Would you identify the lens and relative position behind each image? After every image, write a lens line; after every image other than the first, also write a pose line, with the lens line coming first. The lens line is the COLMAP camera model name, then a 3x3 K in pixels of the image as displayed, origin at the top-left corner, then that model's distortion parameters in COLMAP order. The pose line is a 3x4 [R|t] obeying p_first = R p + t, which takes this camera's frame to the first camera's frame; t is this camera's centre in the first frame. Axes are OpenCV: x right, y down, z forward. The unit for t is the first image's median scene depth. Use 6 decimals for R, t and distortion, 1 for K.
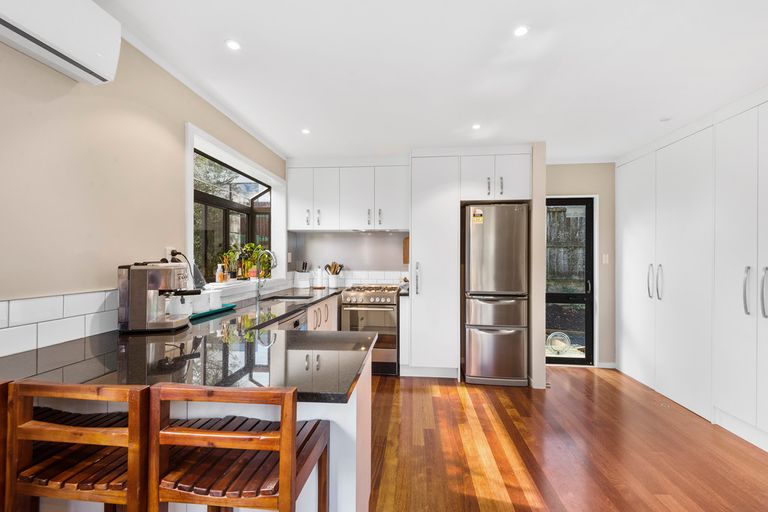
lens RADIAL K [[348.3, 0, 381.8], [0, 348.3, 255.8], [0, 0, 1]] dist [0.027718, -0.019028]
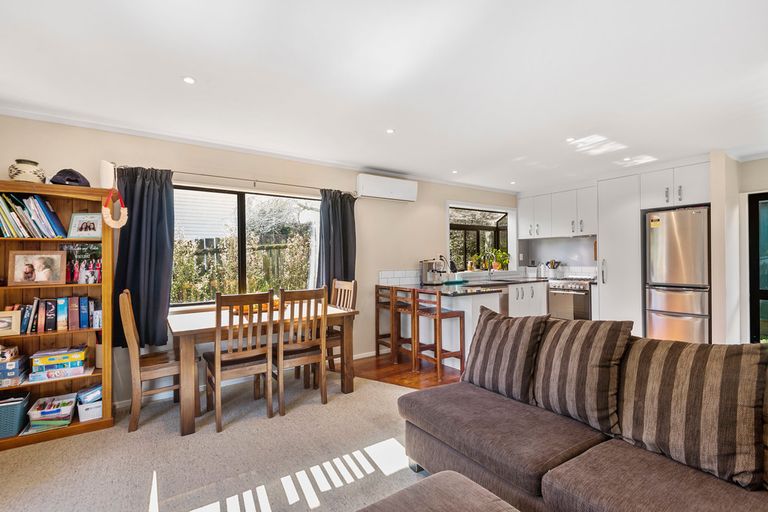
lens RADIAL K [[348.3, 0, 381.8], [0, 348.3, 255.8], [0, 0, 1]] dist [0.027718, -0.019028]
pose [[0.644689, -0.017840, -0.764237, 0.553478], [0.018319, 0.999801, -0.007886, 0.000082], [0.764225, -0.008916, 0.644888, -0.488215]]
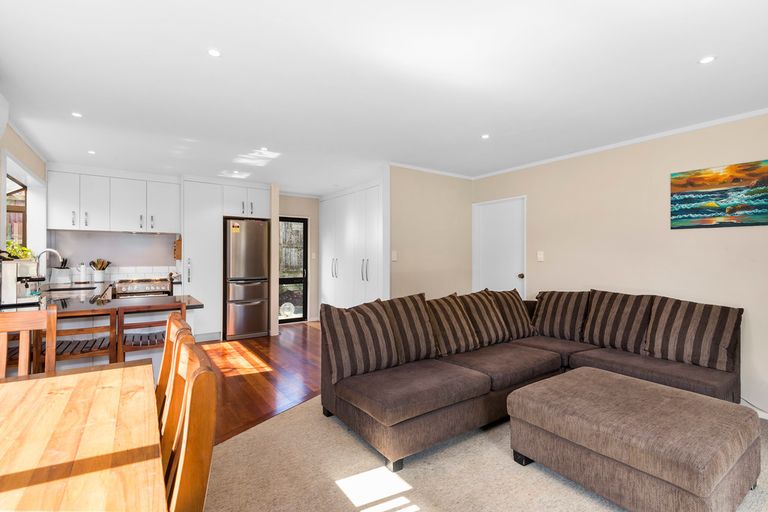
lens RADIAL K [[348.3, 0, 381.8], [0, 348.3, 255.8], [0, 0, 1]] dist [0.027718, -0.019028]
pose [[0.765210, -0.000663, 0.643781, -0.190770], [-0.004657, 0.999968, 0.006565, -0.004379], [-0.643764, -0.008022, 0.765182, -0.496858]]
